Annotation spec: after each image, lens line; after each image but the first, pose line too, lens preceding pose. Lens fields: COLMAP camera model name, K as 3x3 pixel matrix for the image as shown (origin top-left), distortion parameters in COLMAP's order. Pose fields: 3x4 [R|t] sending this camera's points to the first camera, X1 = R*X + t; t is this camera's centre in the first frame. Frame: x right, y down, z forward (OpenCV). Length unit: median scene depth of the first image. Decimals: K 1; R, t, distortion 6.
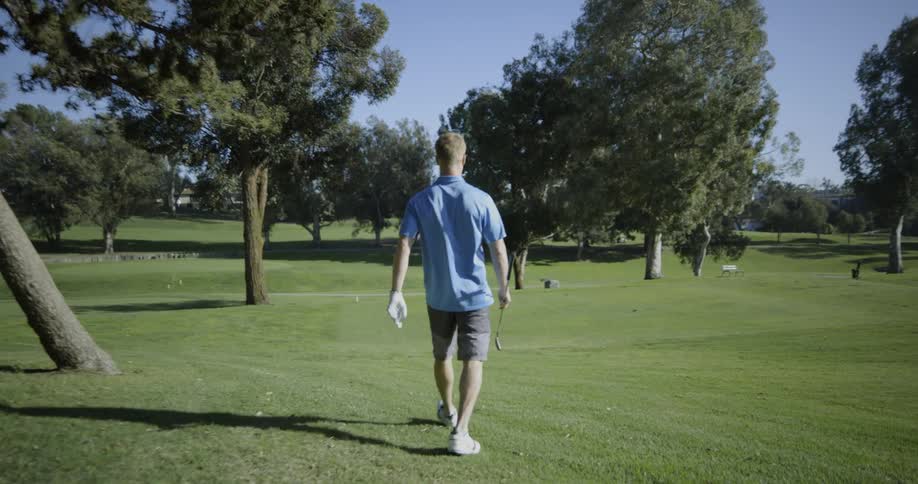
lens RADIAL K [[2964.9, 0, 459.0], [0, 2964.9, 242.0], [0, 0, 1]] dist [0.106004, -2.032309]
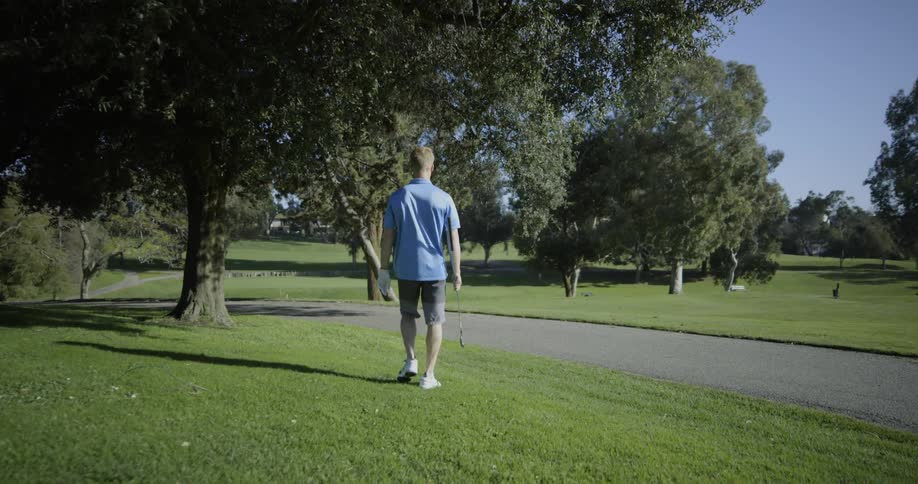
lens RADIAL K [[2964.9, 0, 459.0], [0, 2964.9, 242.0], [0, 0, 1]] dist [0.106004, -2.032309]
pose [[0.999706, 0.010430, -0.021893, 0.000424], [-0.010590, 0.999918, -0.007199, -0.000142], [0.021816, 0.007428, 0.999734, -0.117398]]
